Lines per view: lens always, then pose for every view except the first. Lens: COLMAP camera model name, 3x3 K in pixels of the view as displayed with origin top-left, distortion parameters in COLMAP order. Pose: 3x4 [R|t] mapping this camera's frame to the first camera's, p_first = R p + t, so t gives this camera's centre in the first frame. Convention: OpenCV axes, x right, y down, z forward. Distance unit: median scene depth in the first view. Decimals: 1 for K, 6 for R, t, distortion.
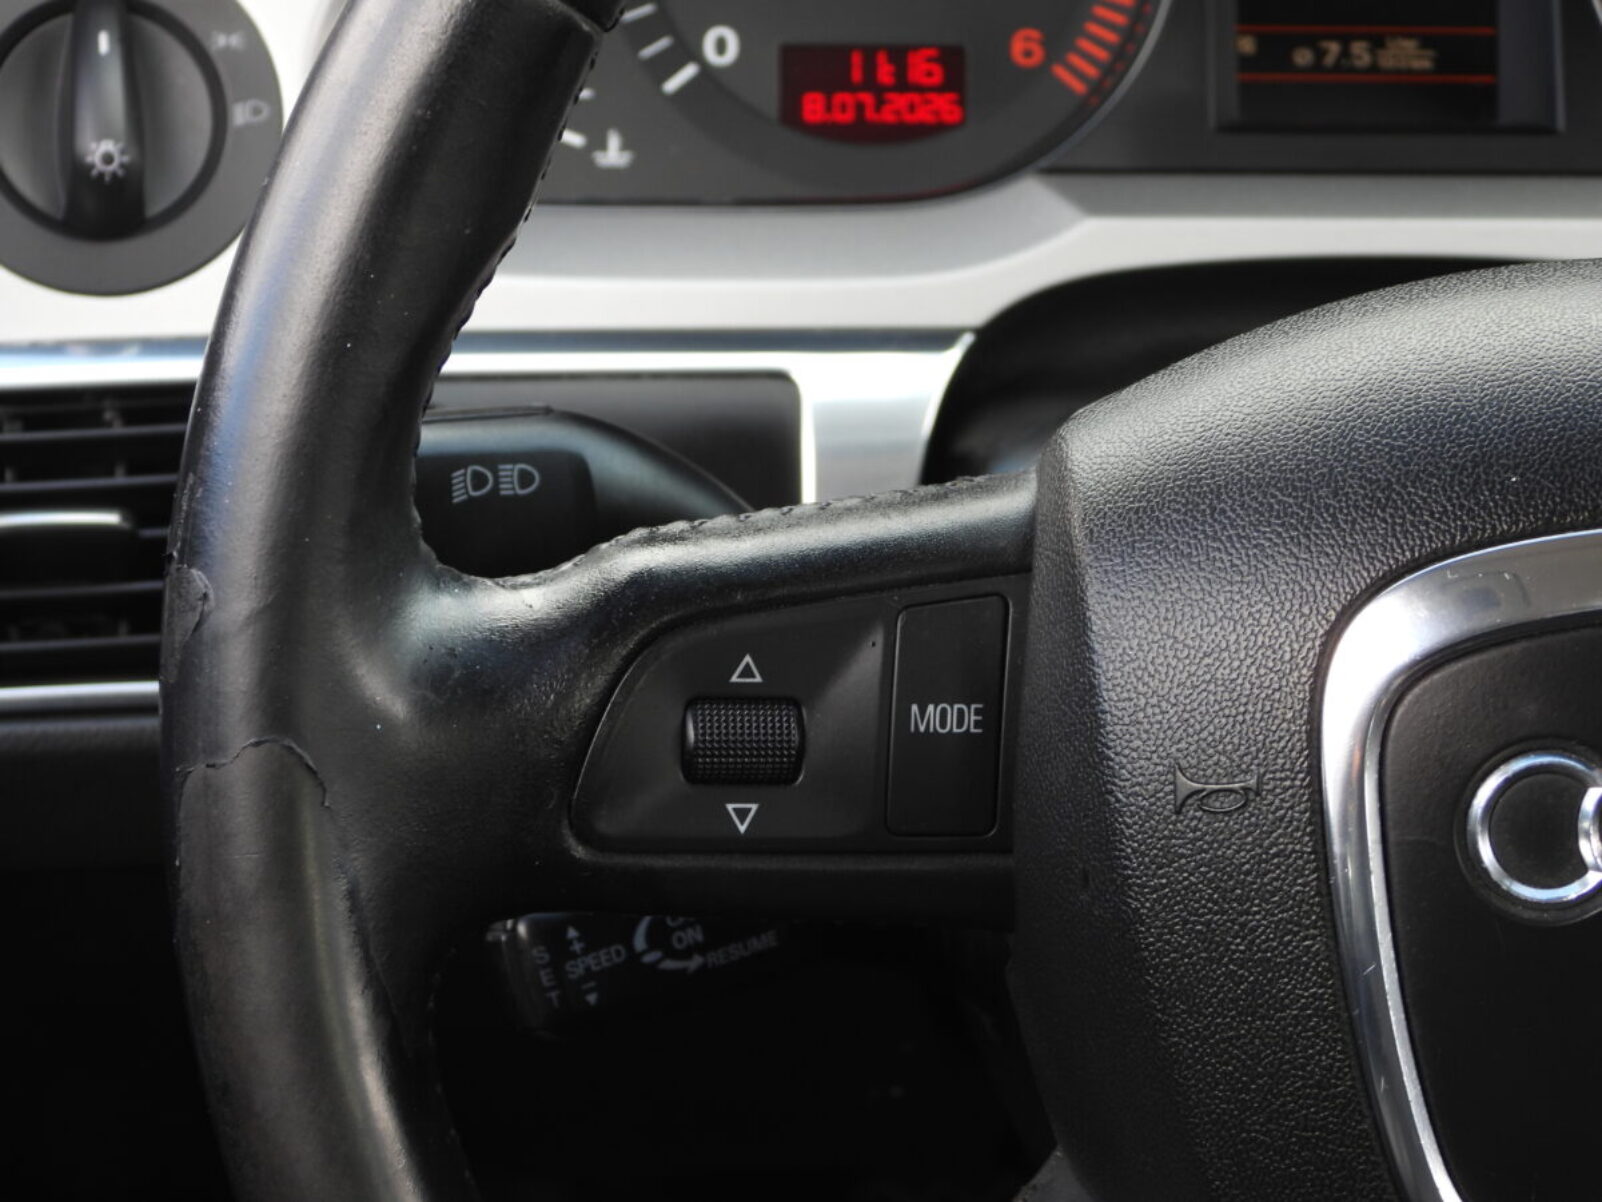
lens RADIAL K [[4520.0, 0, 801.0], [0, 4520.0, 601.0], [0, 0, 1]] dist [-0.054000, -1.406124]
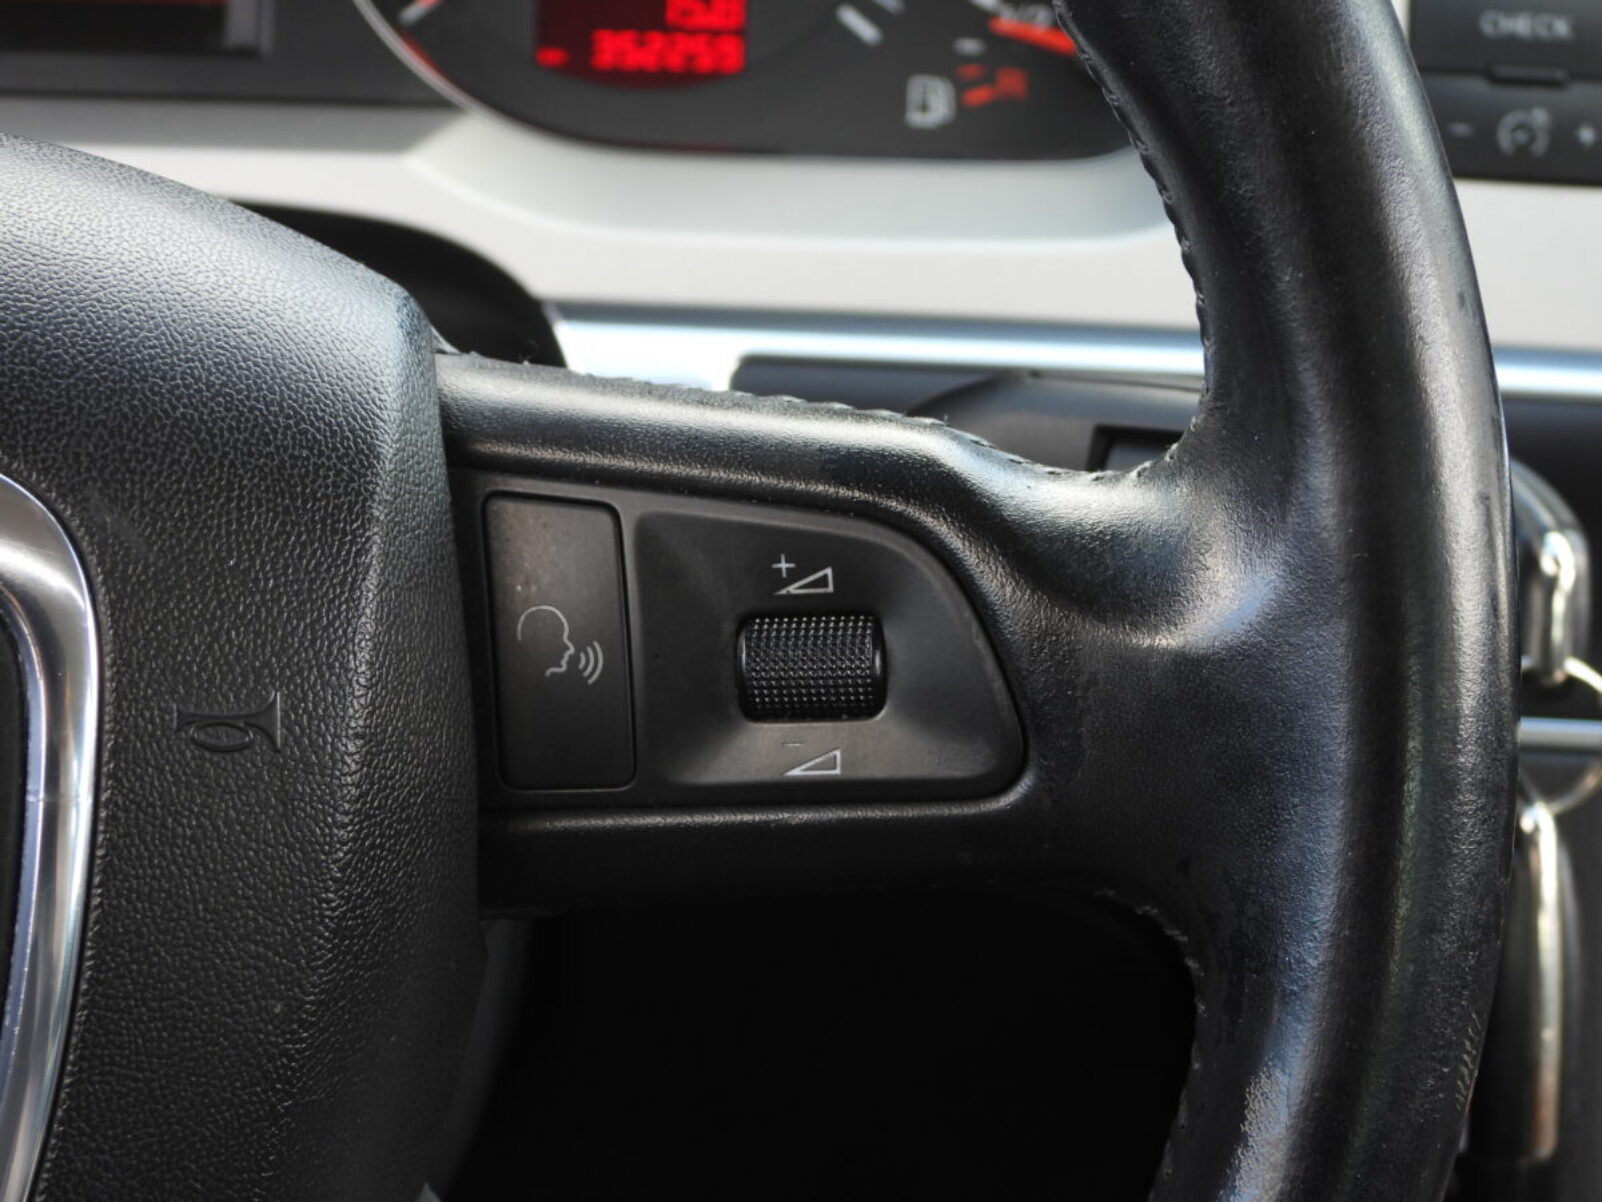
lens RADIAL K [[4520.0, 0, 801.0], [0, 4520.0, 601.0], [0, 0, 1]] dist [-0.054000, -1.406124]
pose [[0.999526, 0.030079, 0.006488, 0.285336], [-0.029878, 0.999130, -0.029086, 0.024494], [-0.007357, 0.028879, 0.999556, 0.140107]]
